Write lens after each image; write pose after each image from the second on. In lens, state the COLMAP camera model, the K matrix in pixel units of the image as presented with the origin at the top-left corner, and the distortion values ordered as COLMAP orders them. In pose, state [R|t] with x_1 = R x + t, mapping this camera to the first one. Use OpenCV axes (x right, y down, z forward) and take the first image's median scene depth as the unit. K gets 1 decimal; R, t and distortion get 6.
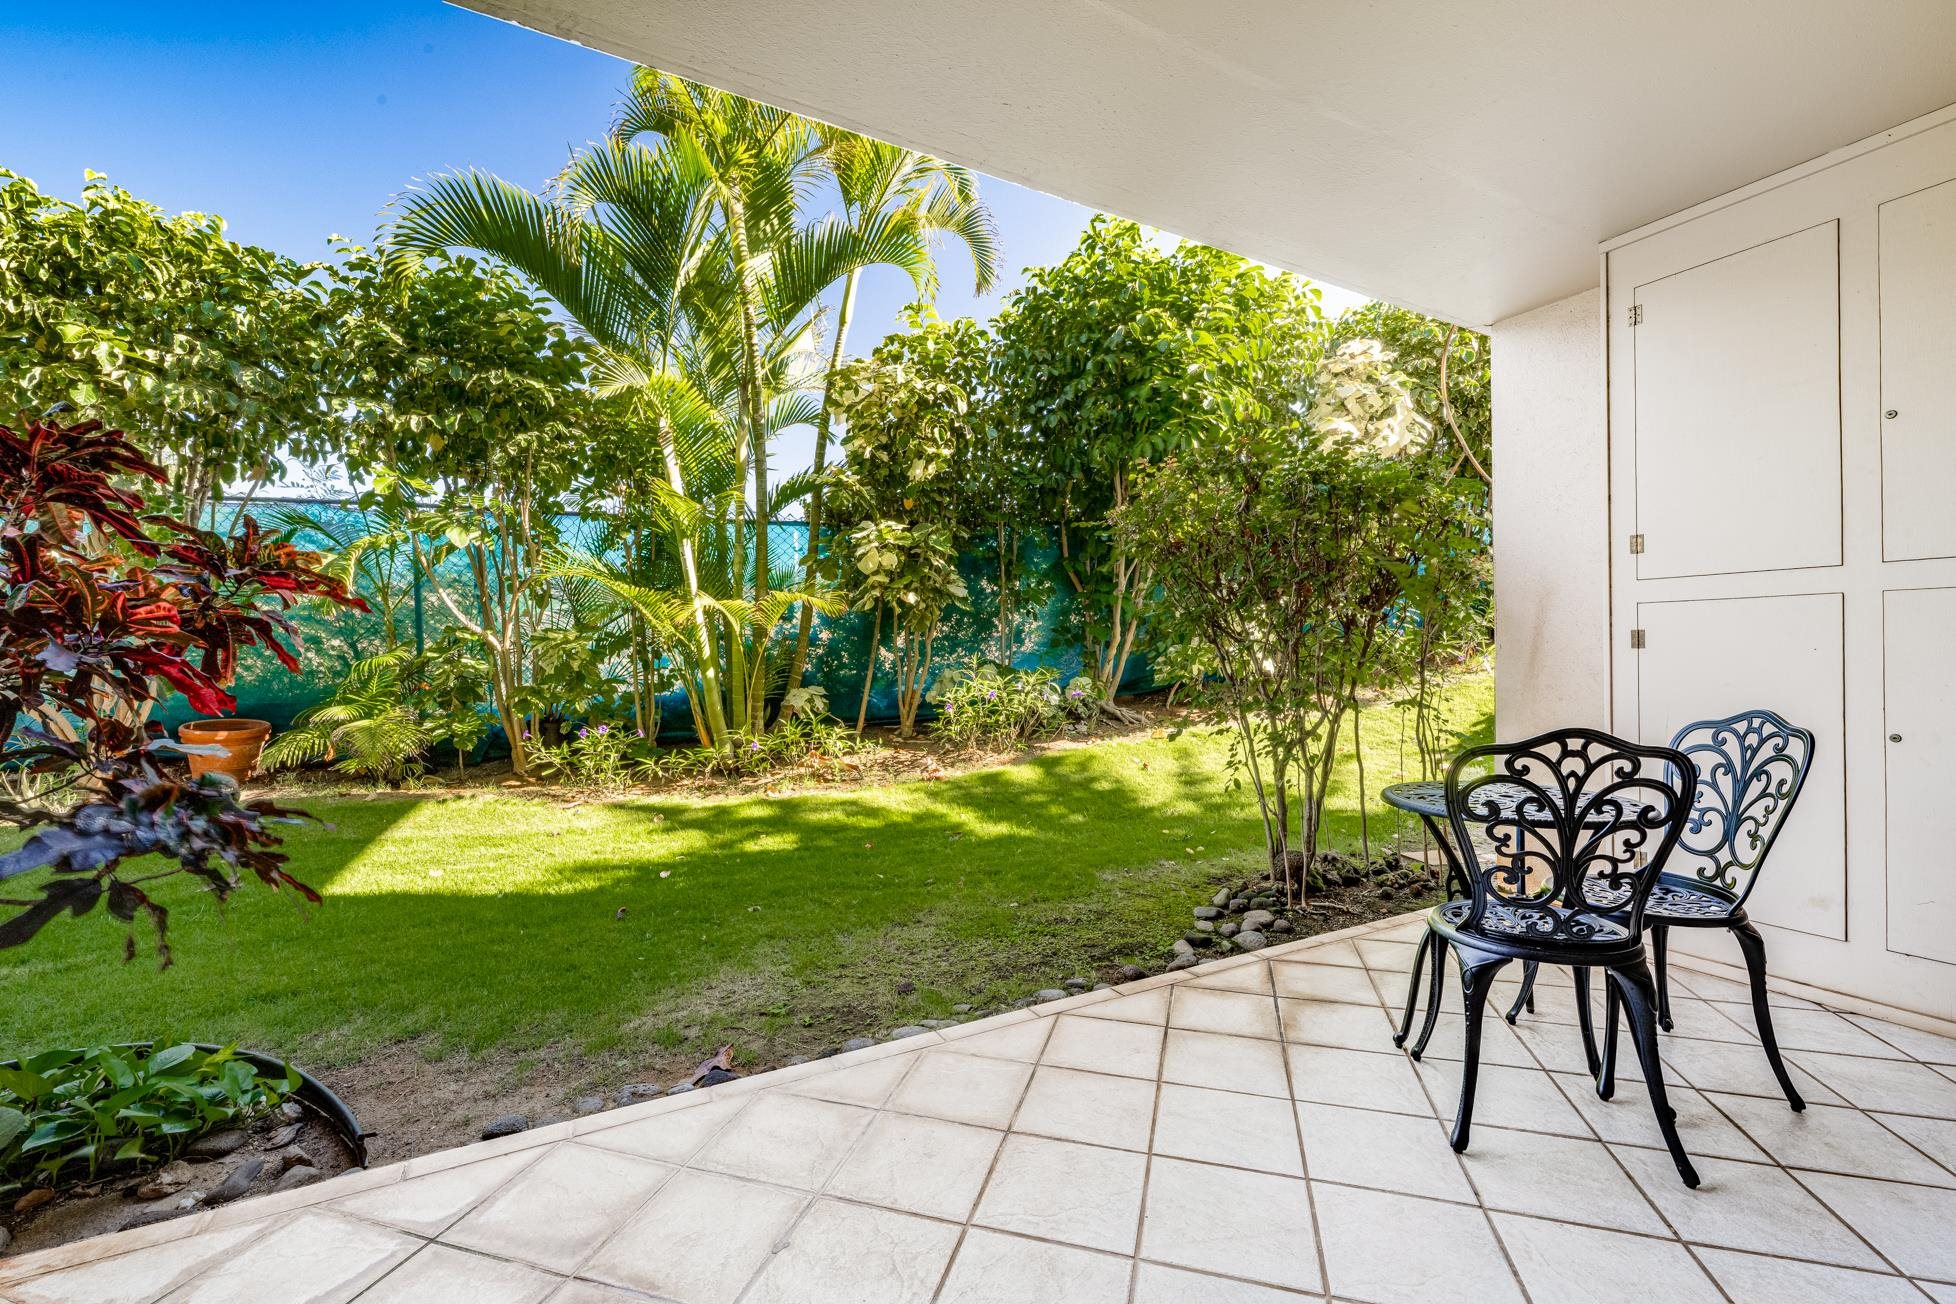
lens RADIAL K [[816.2, 0, 983.0], [0, 816.2, 651.0], [0, 0, 1]] dist [-0.004519, 0.000618]
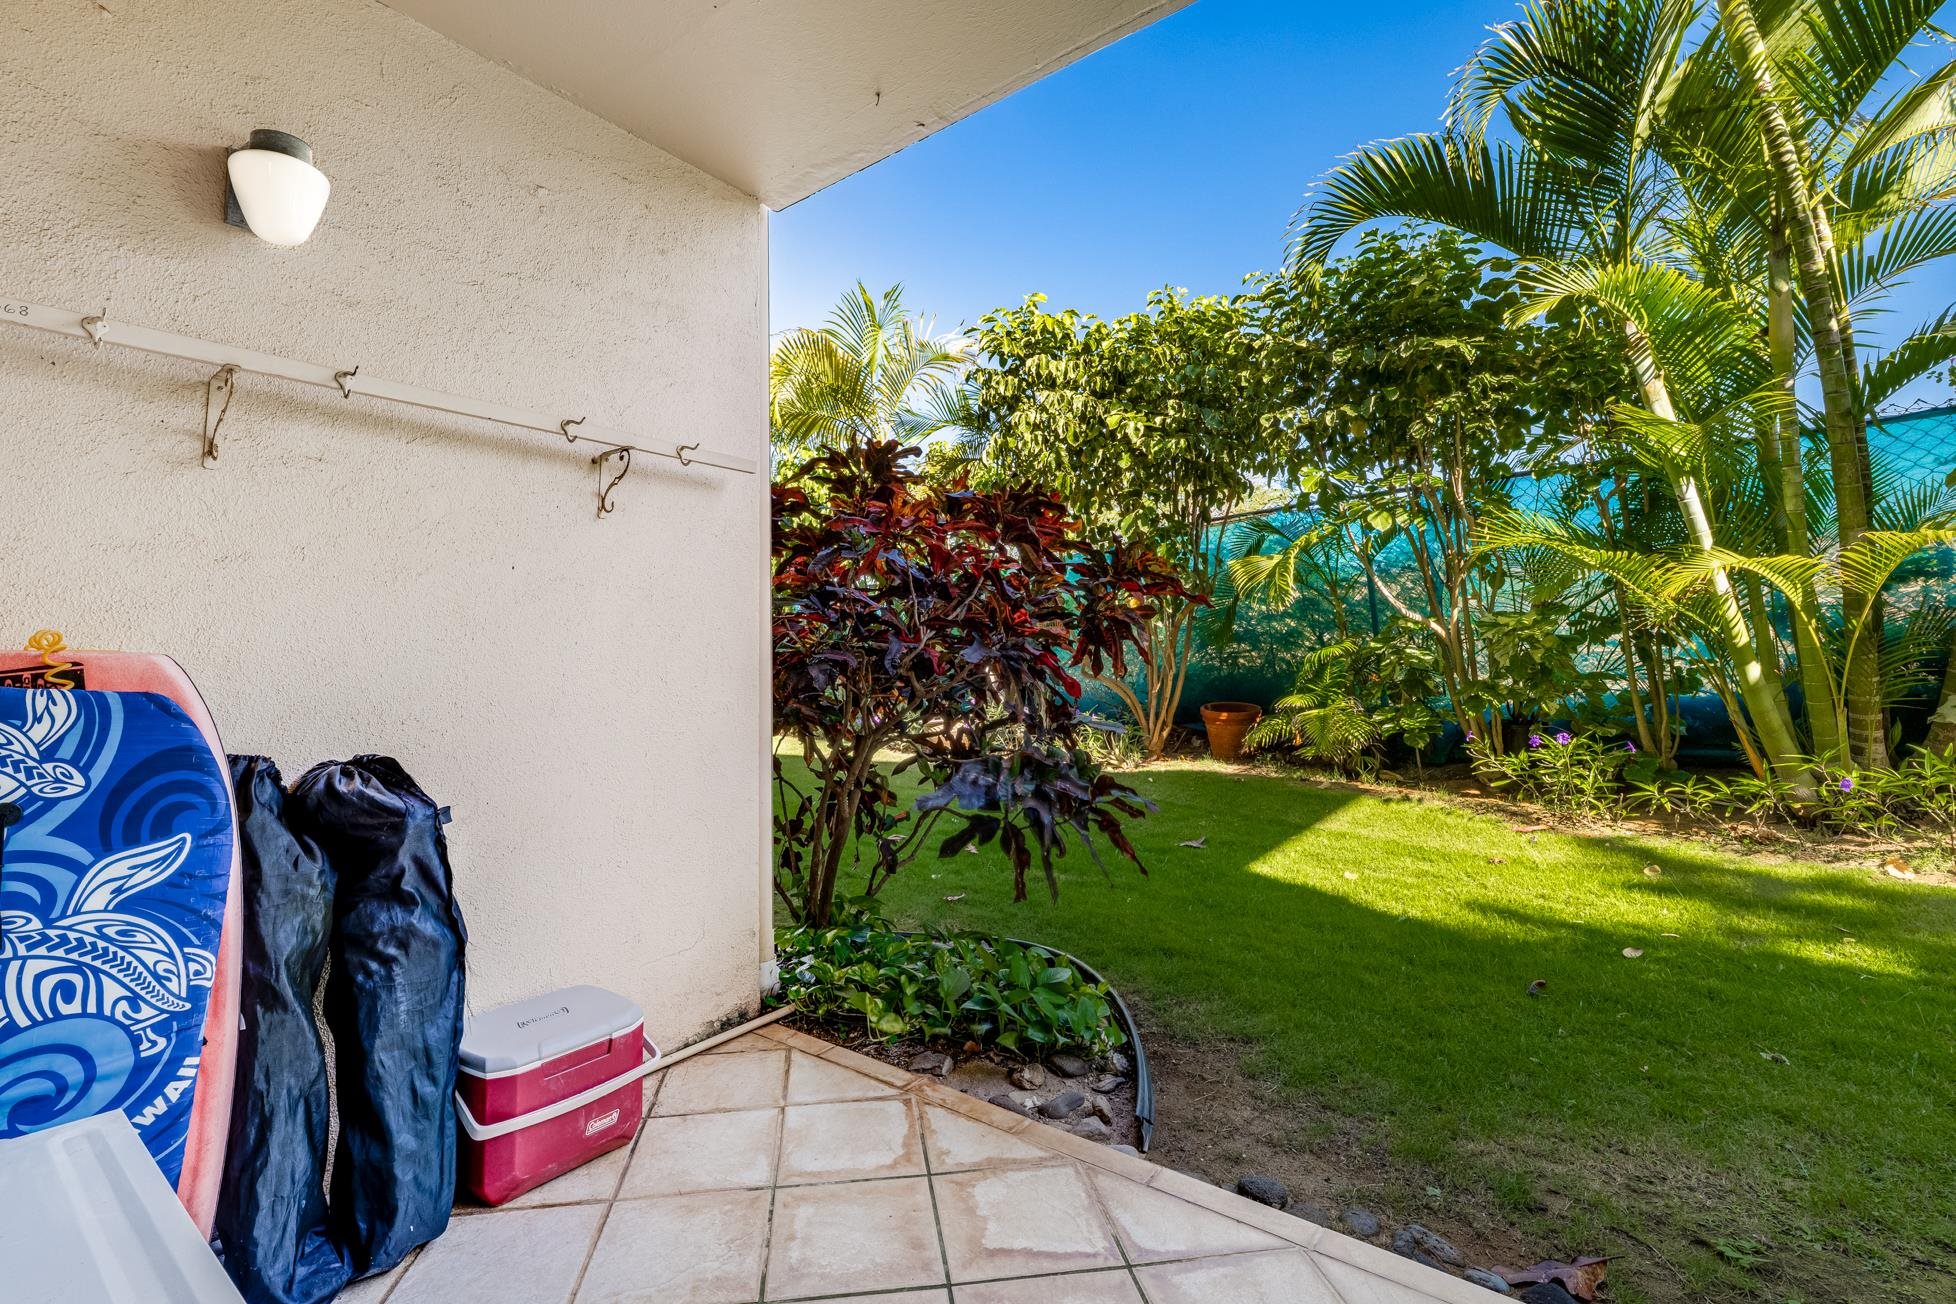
lens RADIAL K [[846.2, 0, 921.6], [0, 846.2, 589.3], [0, 0, 1]] dist [0.010132, -0.003591]
pose [[0.379048, -0.077206, -0.922151, 0.059291], [0.024076, 0.996999, -0.073576, -0.001206], [0.925064, 0.005687, 0.379769, 0.105787]]
